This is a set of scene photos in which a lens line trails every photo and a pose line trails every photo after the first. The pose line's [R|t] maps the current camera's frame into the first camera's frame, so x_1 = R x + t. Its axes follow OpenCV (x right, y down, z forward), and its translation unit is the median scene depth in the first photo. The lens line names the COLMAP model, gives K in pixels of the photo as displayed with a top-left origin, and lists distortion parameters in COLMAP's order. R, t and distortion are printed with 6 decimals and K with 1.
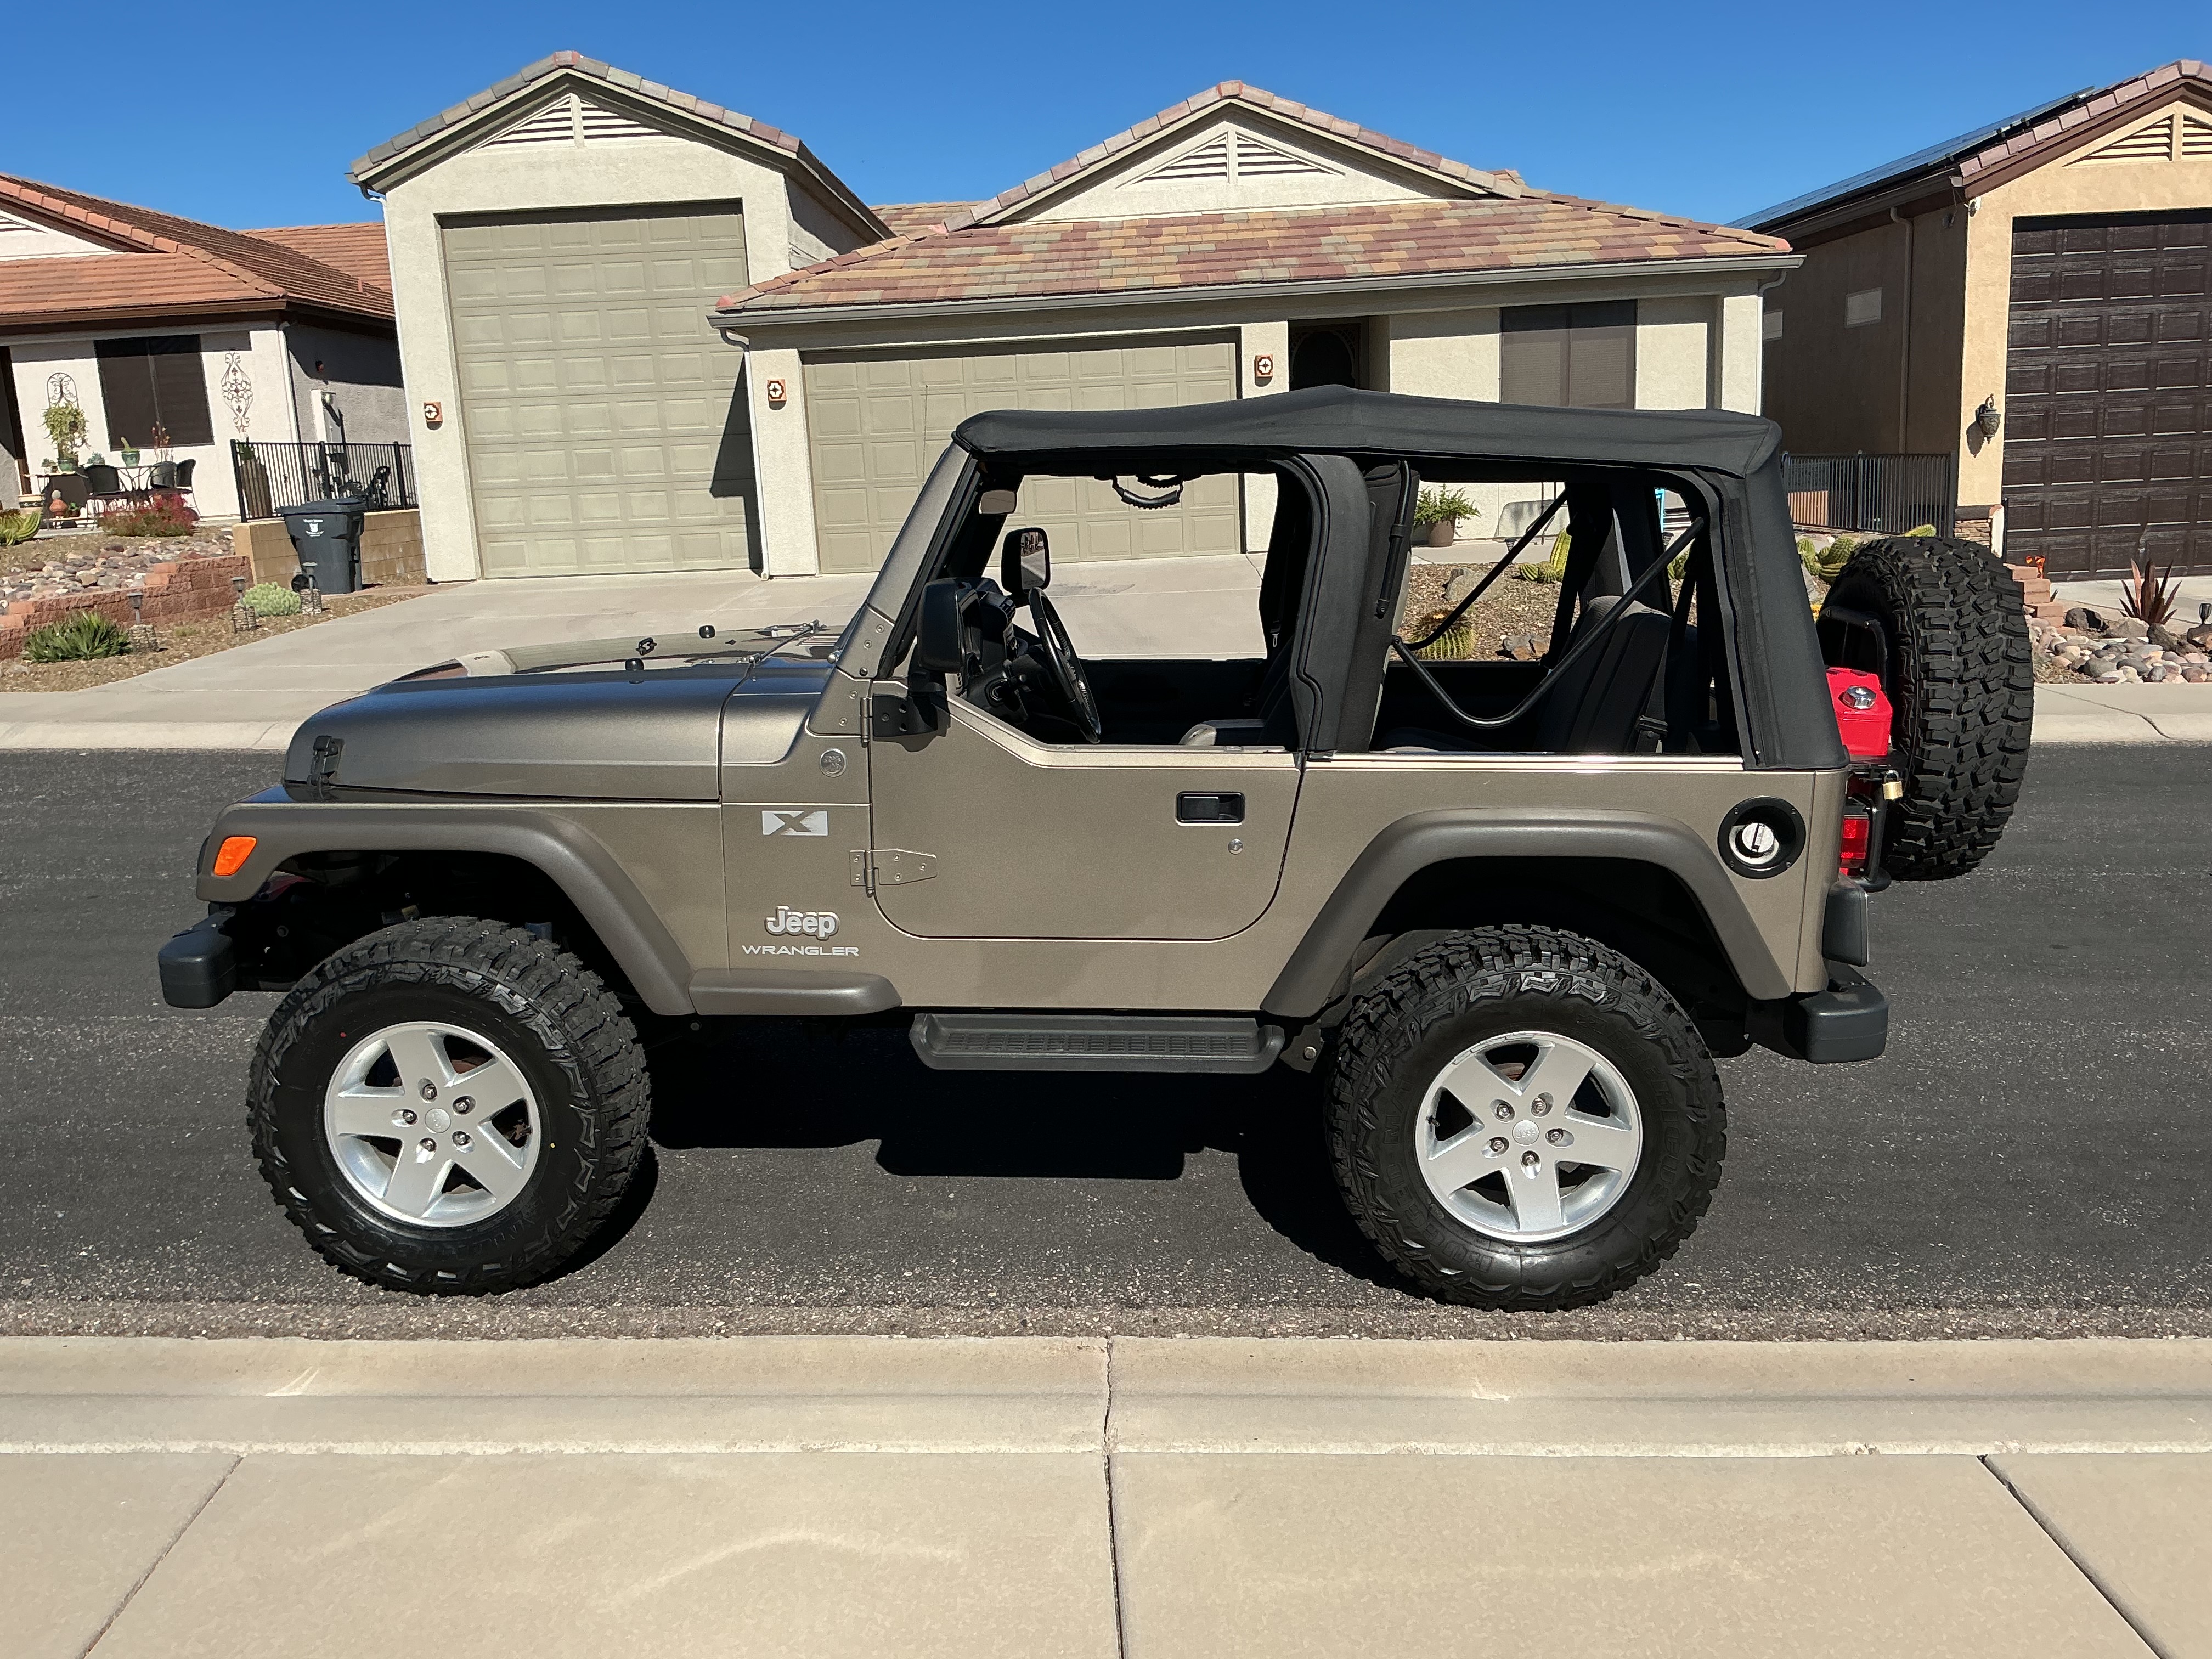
lens RADIAL K [[1843.0, 0, 1077.5], [0, 1843.0, 843.4], [0, 0, 1]] dist [0.076725, -0.125915]
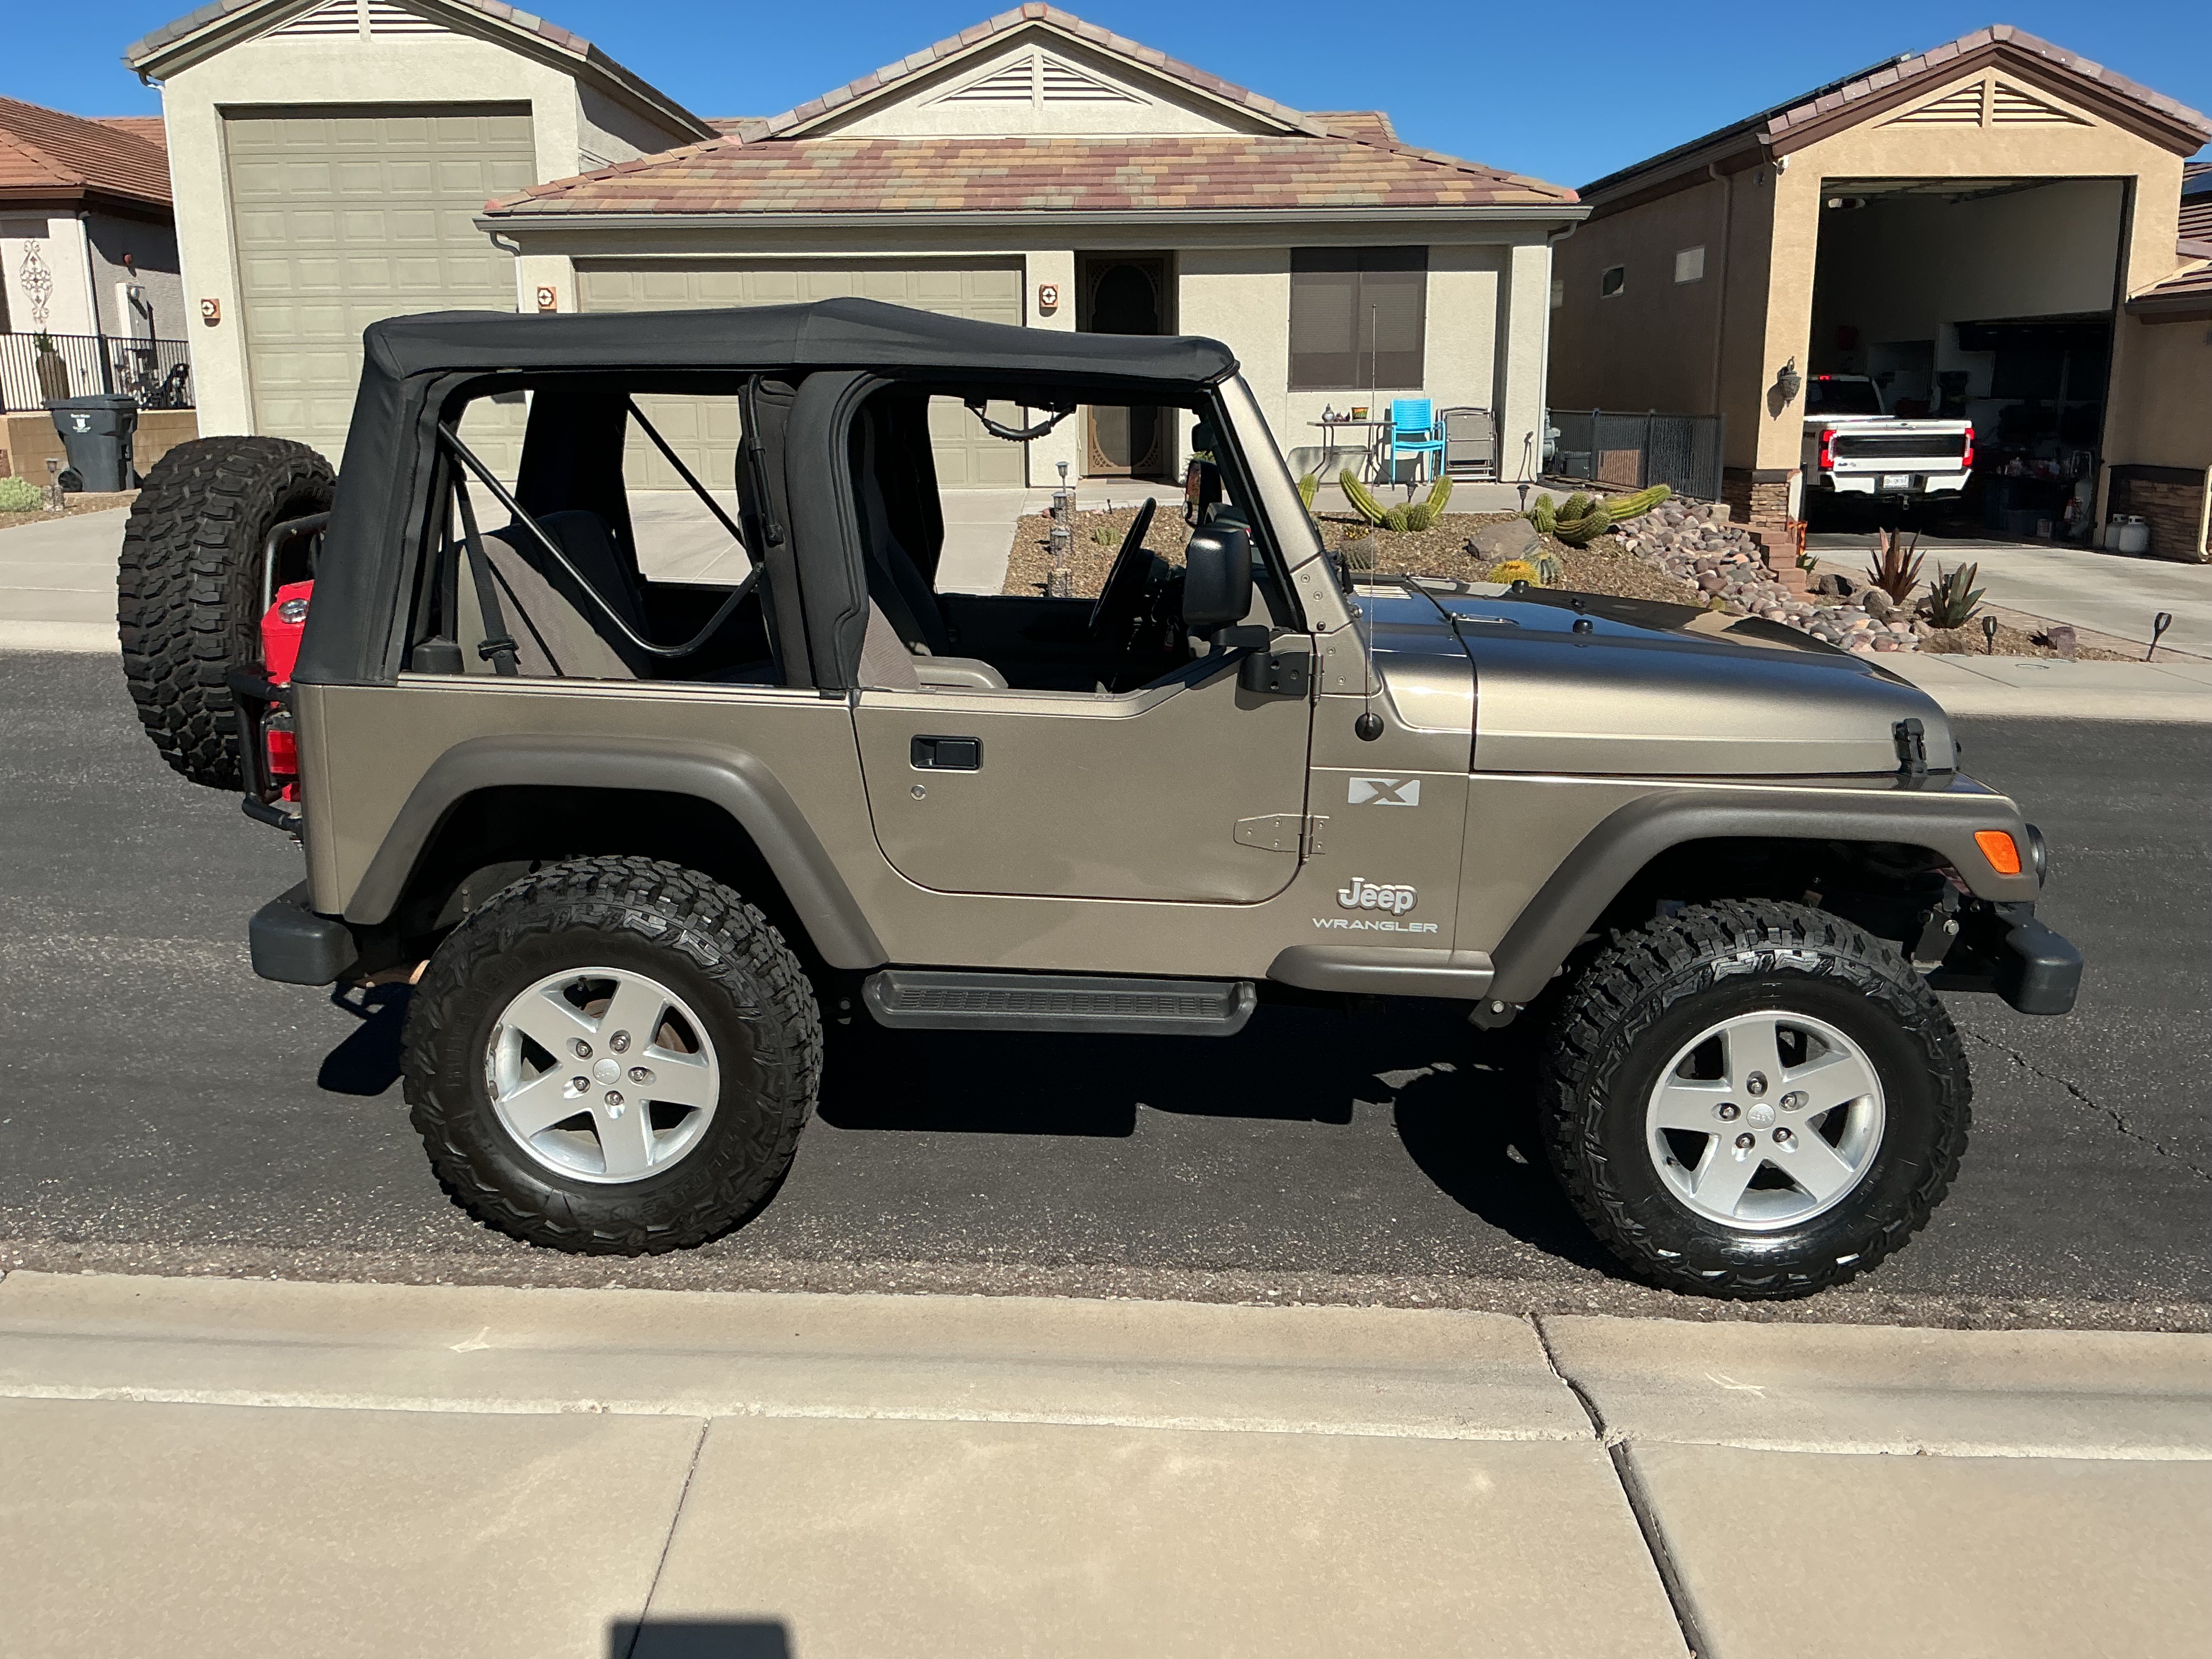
lens RADIAL K [[1849.2, 0, 1091.9], [0, 1849.2, 831.8], [0, 0, 1]] dist [0.059167, -0.110955]
pose [[0.999045, 0.035006, 0.026145, 0.101608], [-0.035697, 0.999012, 0.026465, -0.000561], [-0.025193, -0.027373, 0.999308, 0.007494]]
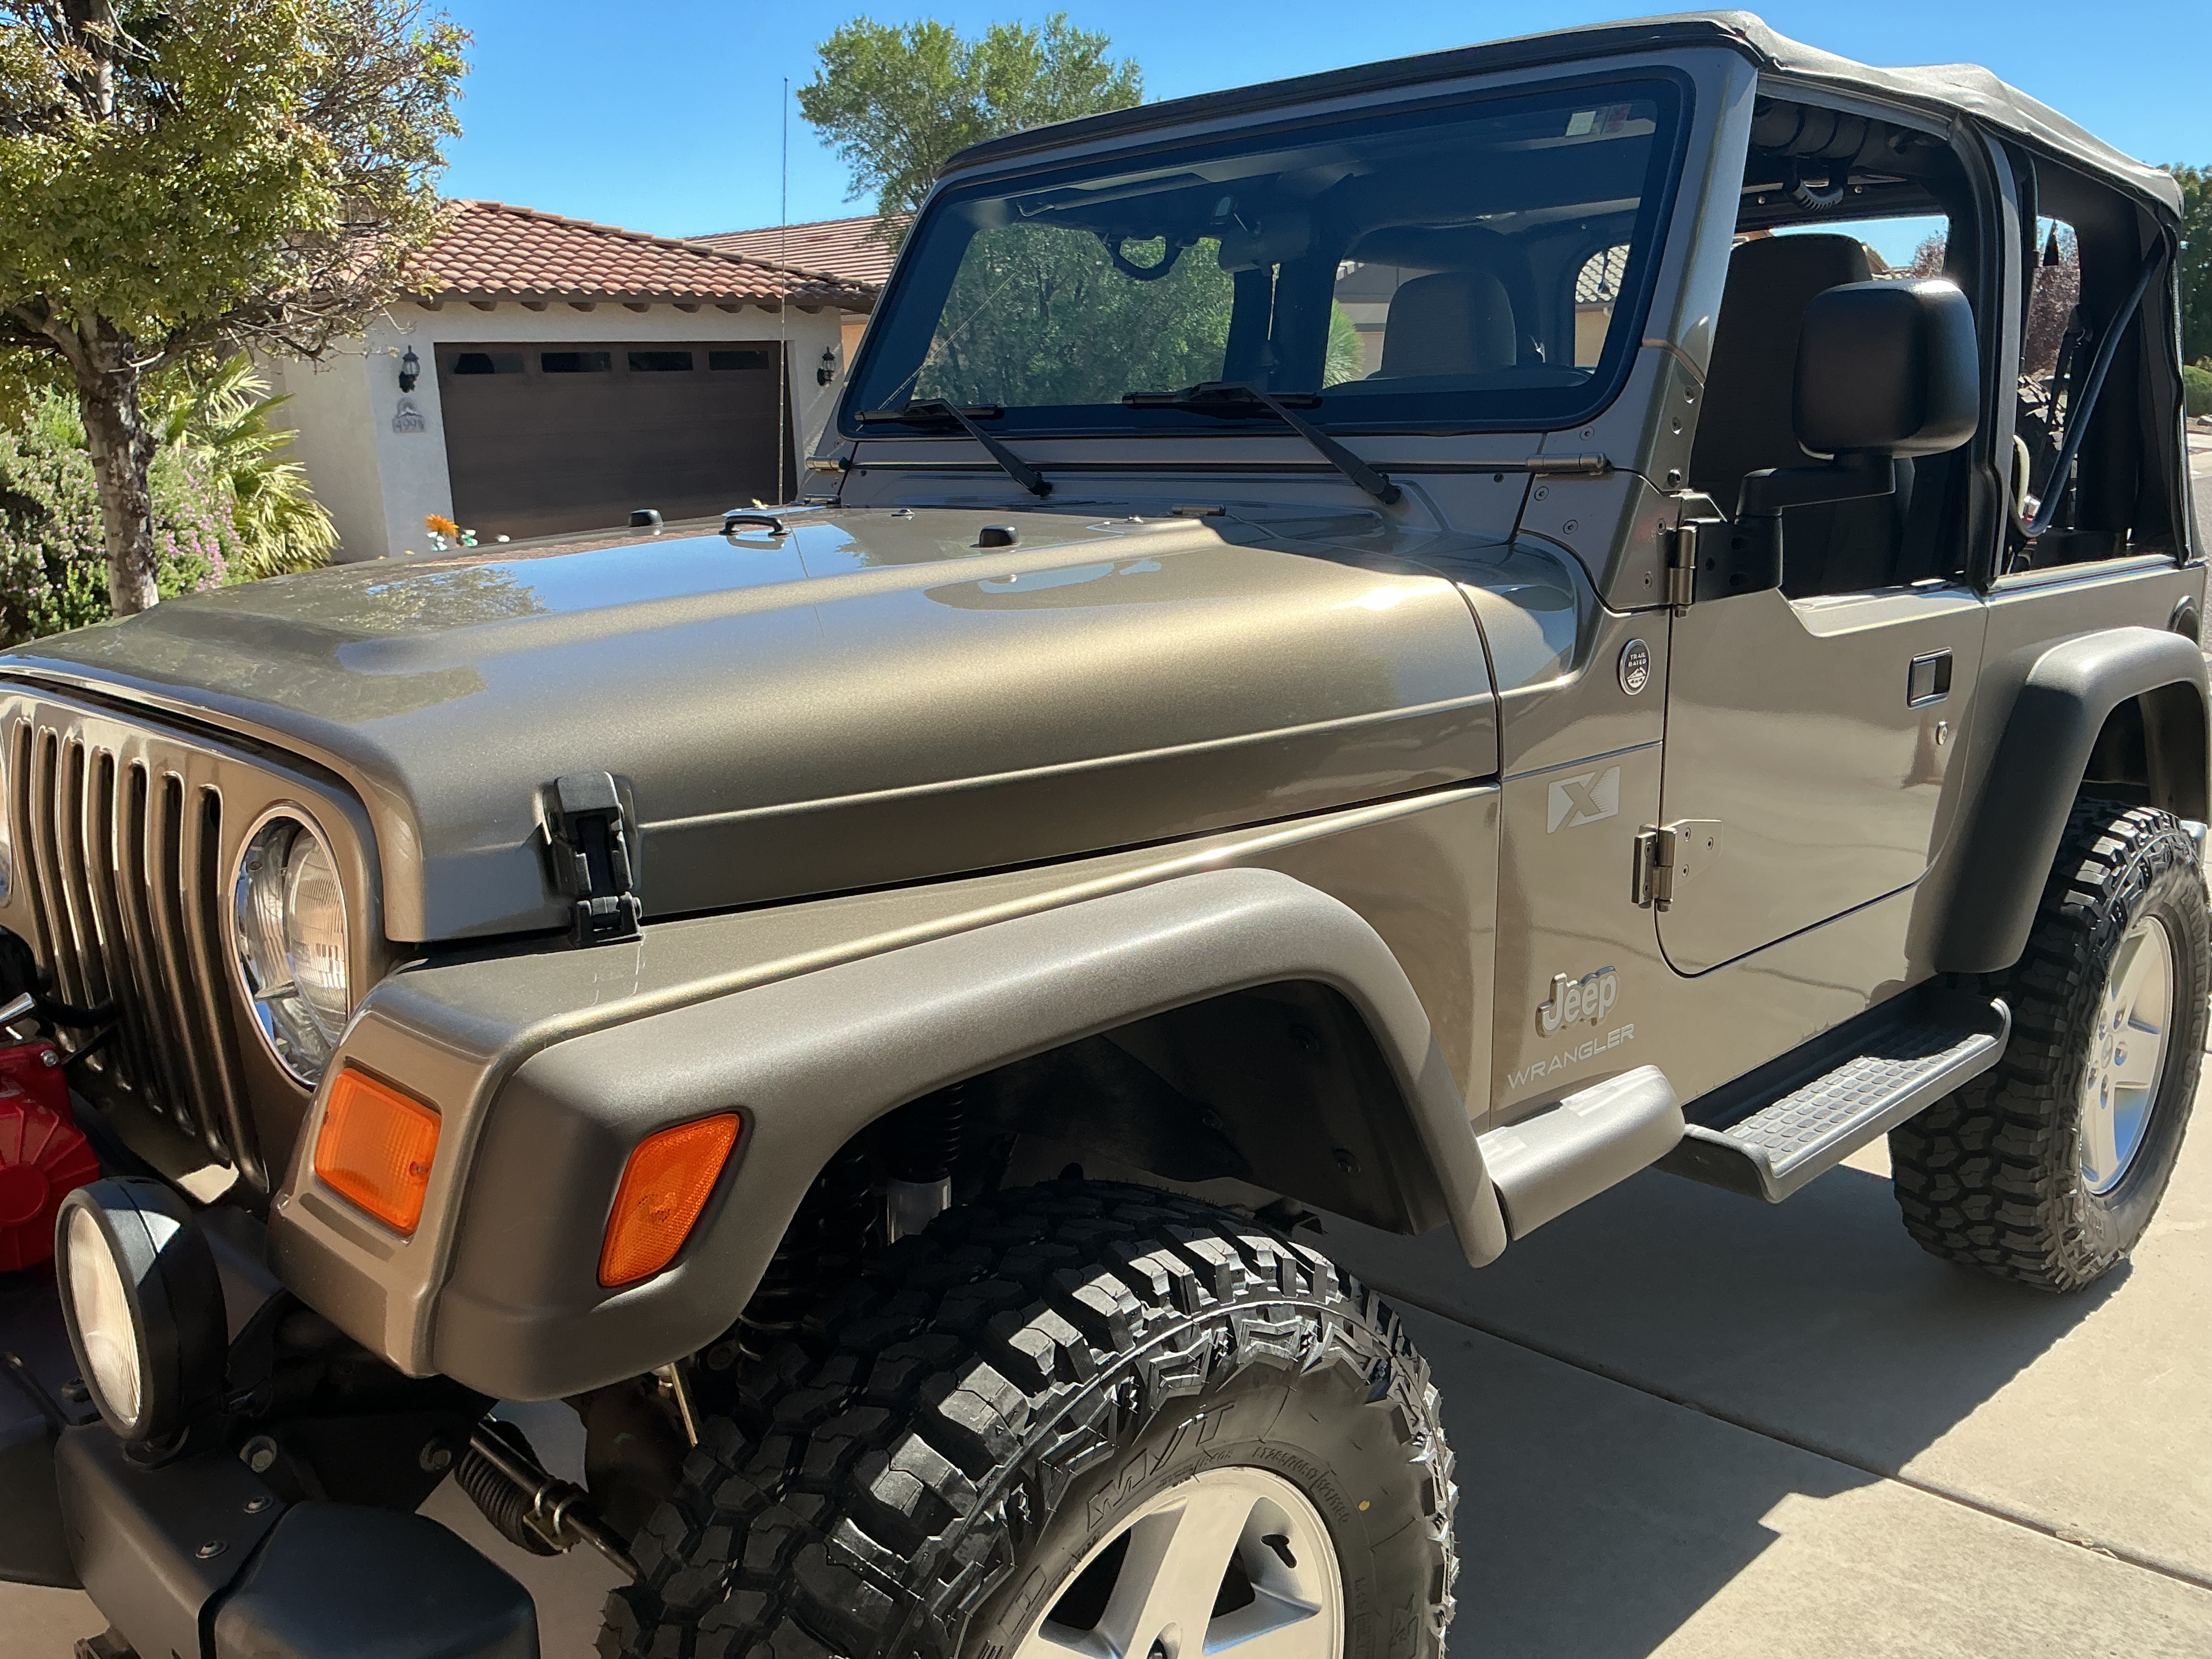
lens RADIAL K [[1868.1, 0, 1106.0], [0, 1868.1, 829.5], [0, 0, 1]] dist [0.090676, -0.237645]
pose [[0.663577, -0.153655, 0.732159, -0.119208], [0.174901, 0.983422, 0.047868, -0.009541], [-0.727376, 0.096291, 0.679450, 0.150682]]
